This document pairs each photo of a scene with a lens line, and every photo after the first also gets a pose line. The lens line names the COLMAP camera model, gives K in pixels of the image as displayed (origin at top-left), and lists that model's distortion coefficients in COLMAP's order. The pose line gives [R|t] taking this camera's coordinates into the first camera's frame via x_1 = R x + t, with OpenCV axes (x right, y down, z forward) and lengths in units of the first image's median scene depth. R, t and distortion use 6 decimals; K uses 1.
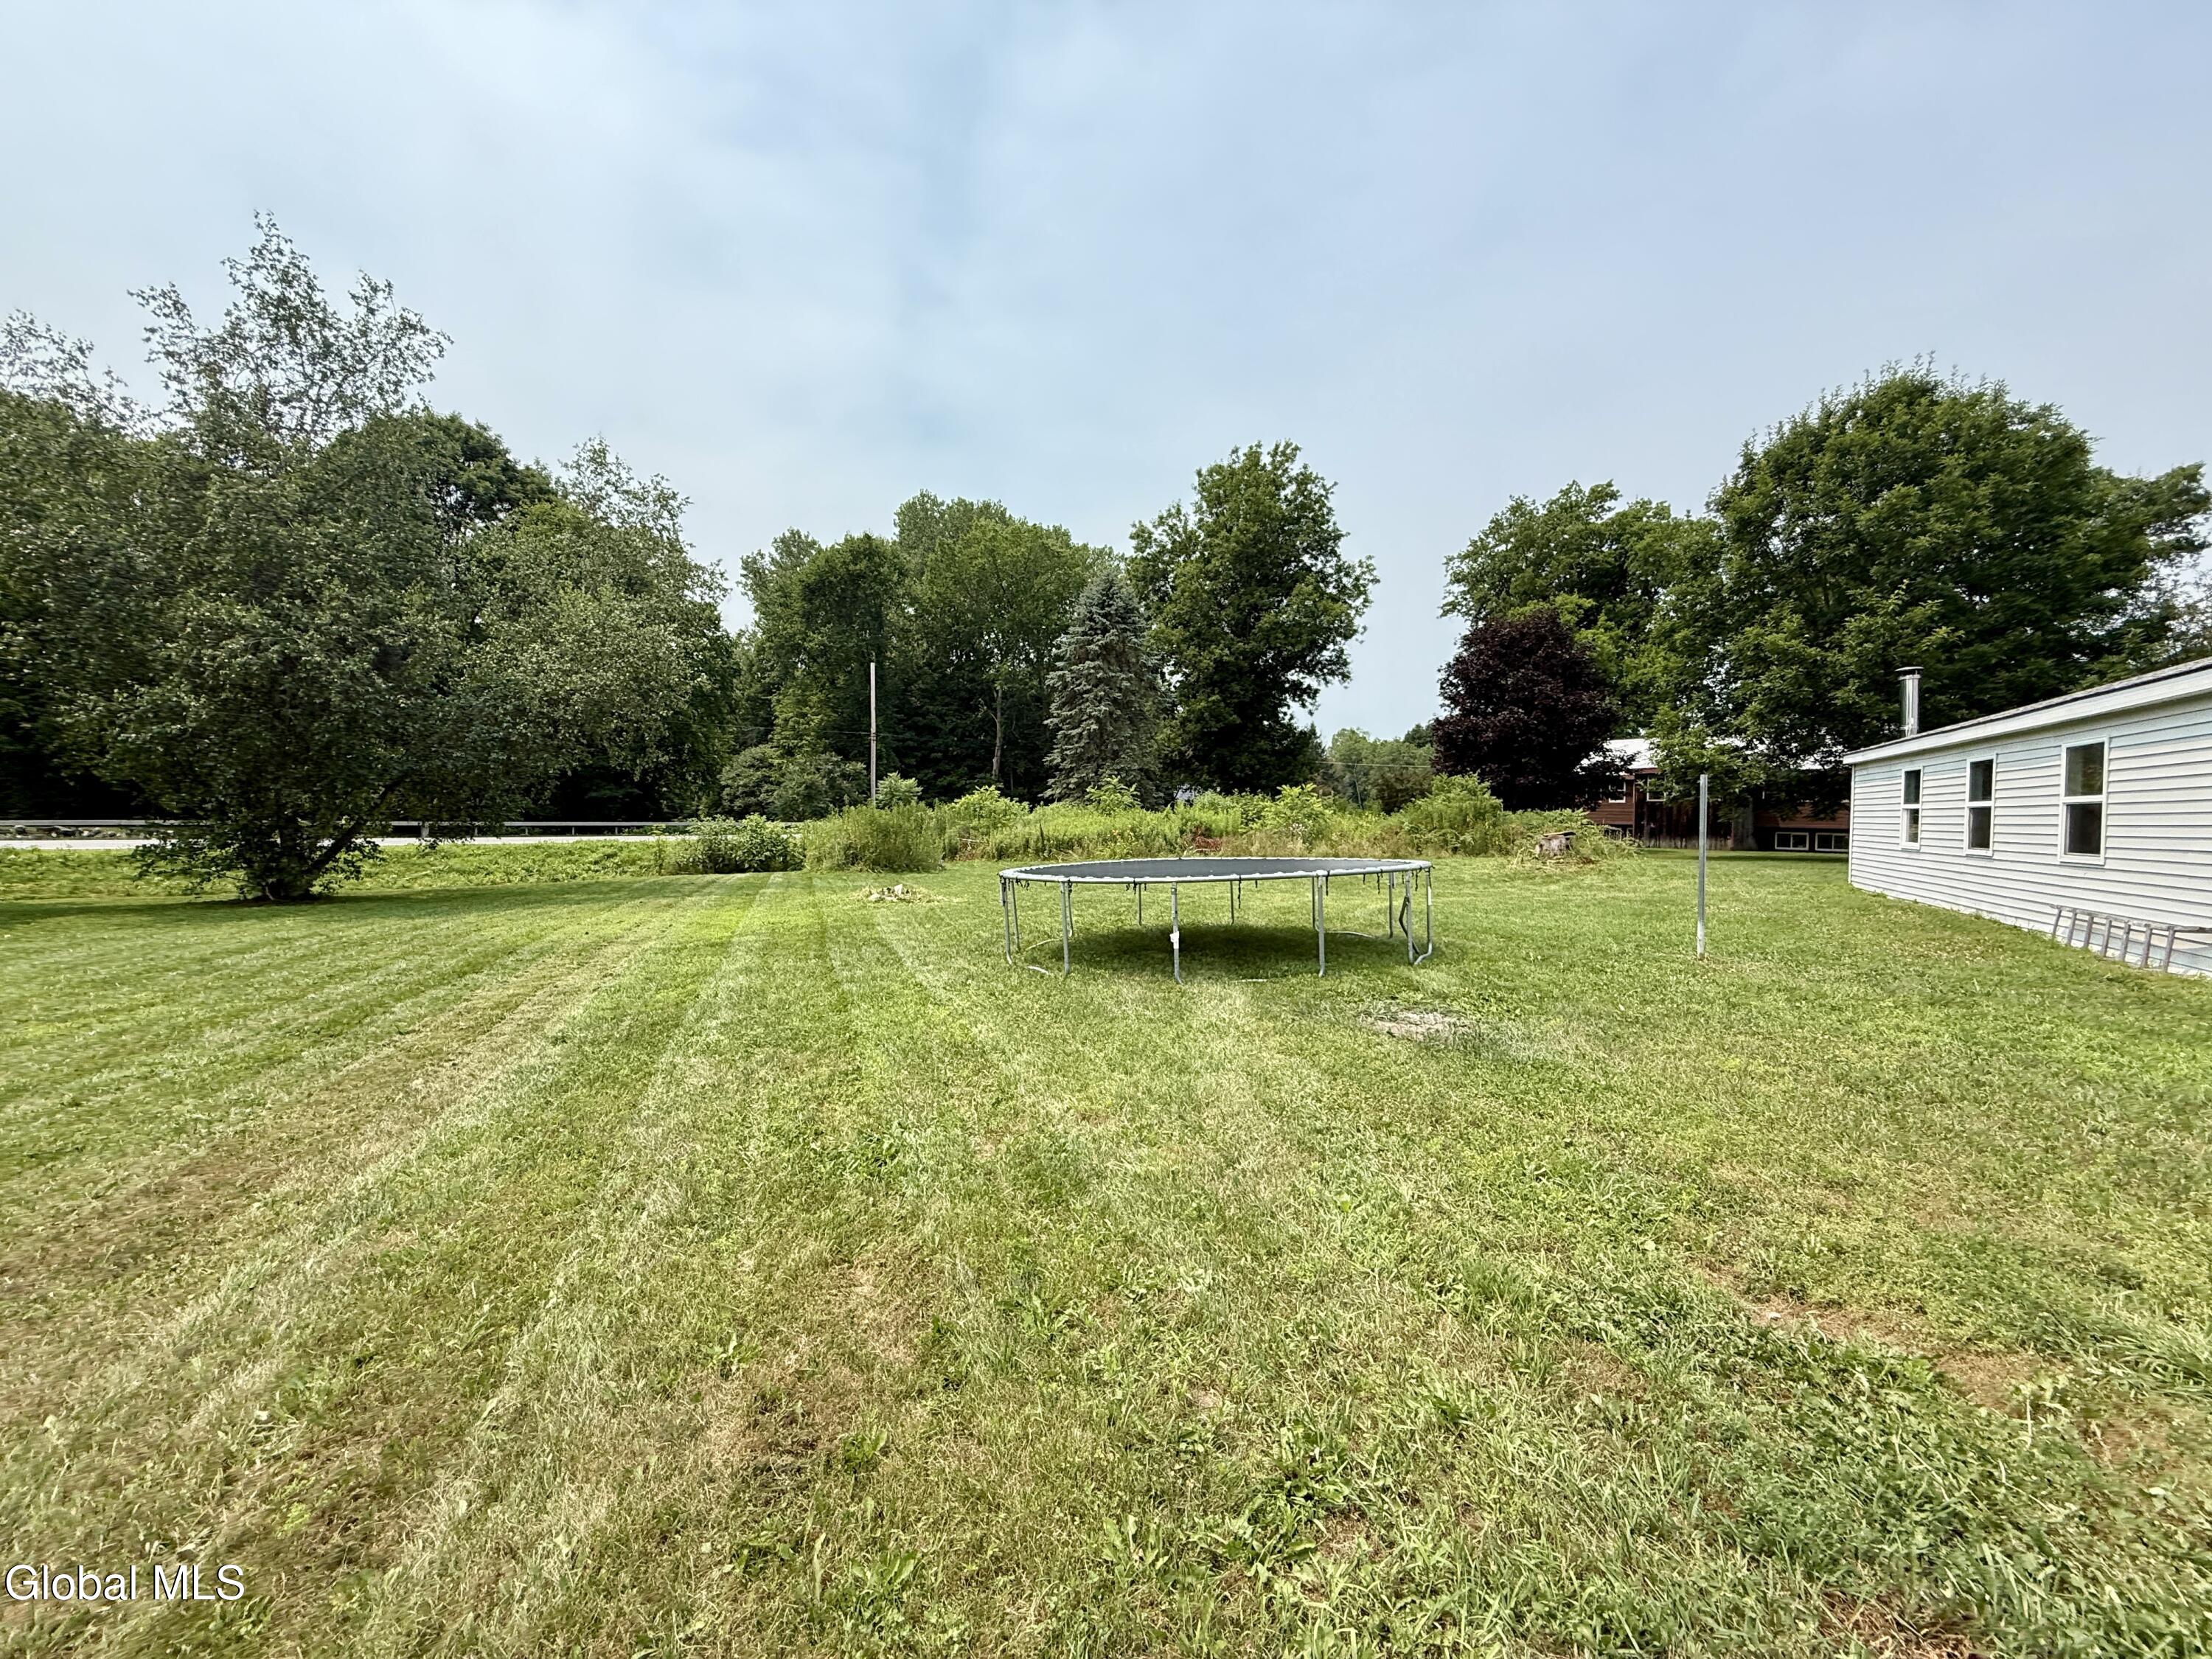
lens RADIAL K [[884.5, 0, 1100.9], [0, 884.5, 829.7], [0, 0, 1]] dist [0.000700, -0.000266]
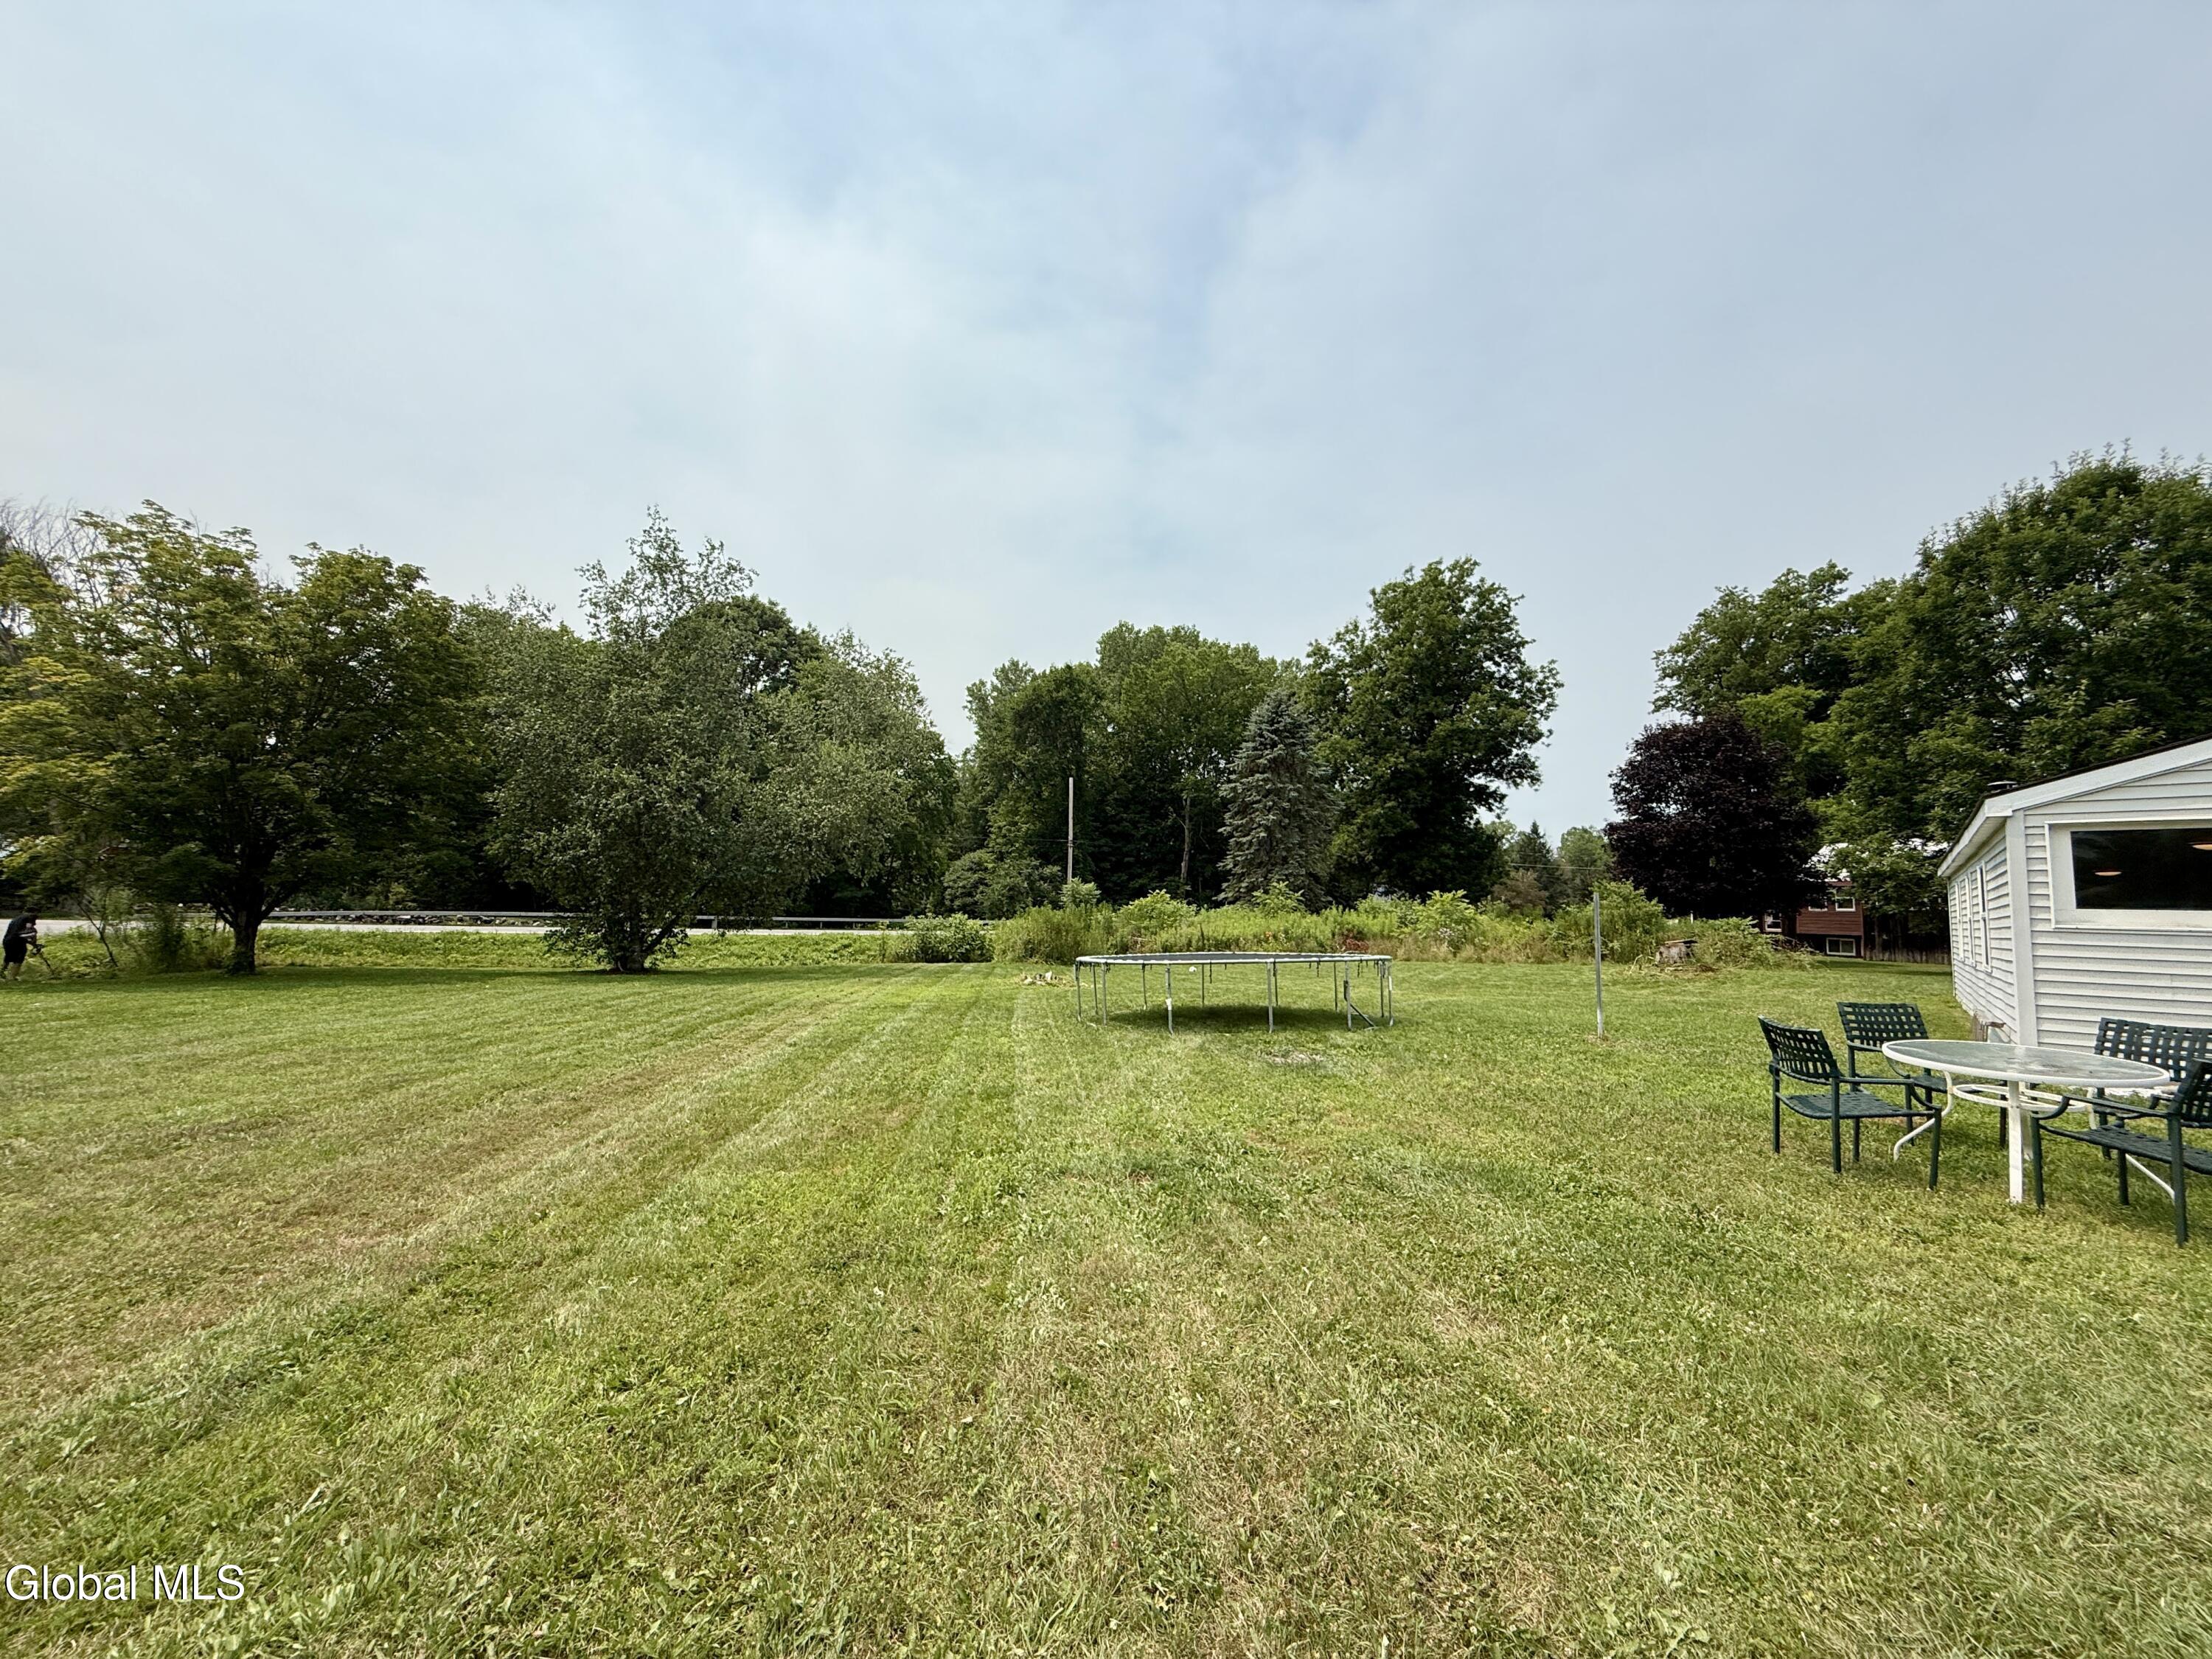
lens RADIAL K [[884.5, 0, 1100.9], [0, 884.5, 829.7], [0, 0, 1]] dist [0.000700, -0.000266]
pose [[0.971901, -0.010855, -0.235138, 0.065027], [-0.015967, 0.993595, -0.111866, 0.000676], [0.234846, 0.112477, 0.965503, -0.097460]]
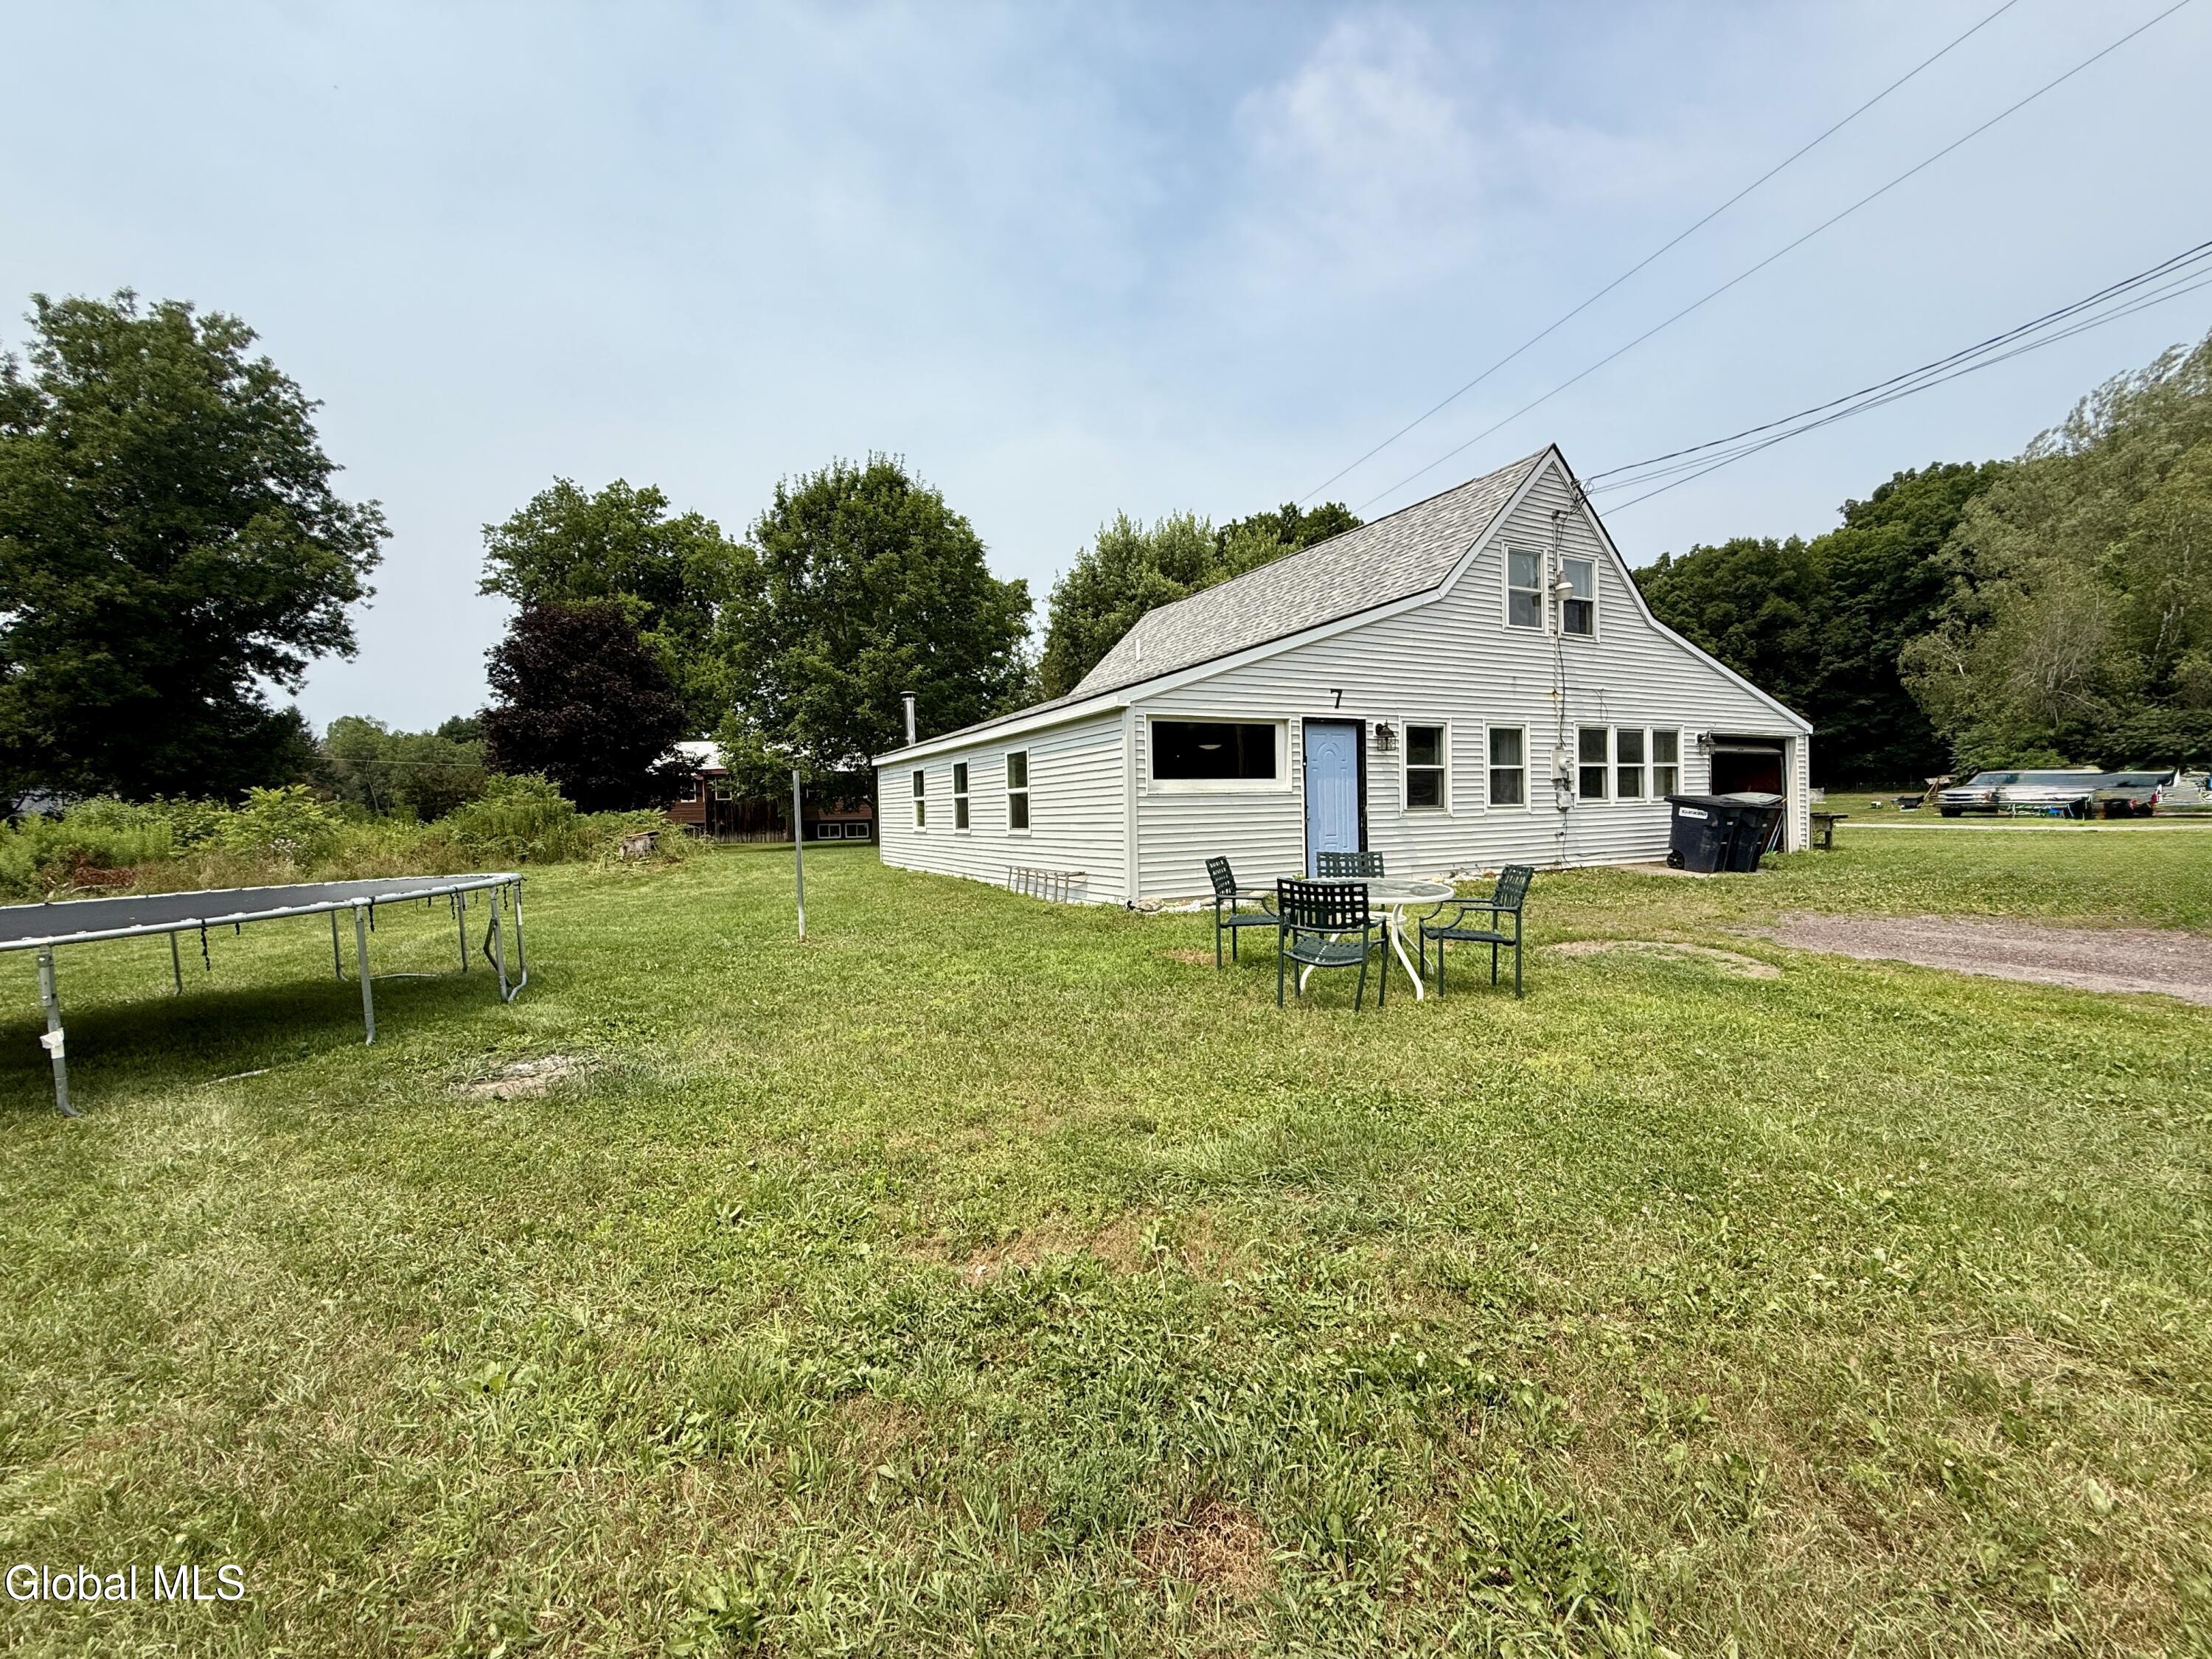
lens RADIAL K [[884.5, 0, 1100.9], [0, 884.5, 829.7], [0, 0, 1]] dist [0.000700, -0.000266]
pose [[0.564136, -0.045635, 0.824420, -0.000265], [0.047280, 0.998619, 0.022924, 0.000636], [-0.824327, 0.026046, 0.565514, 0.020230]]
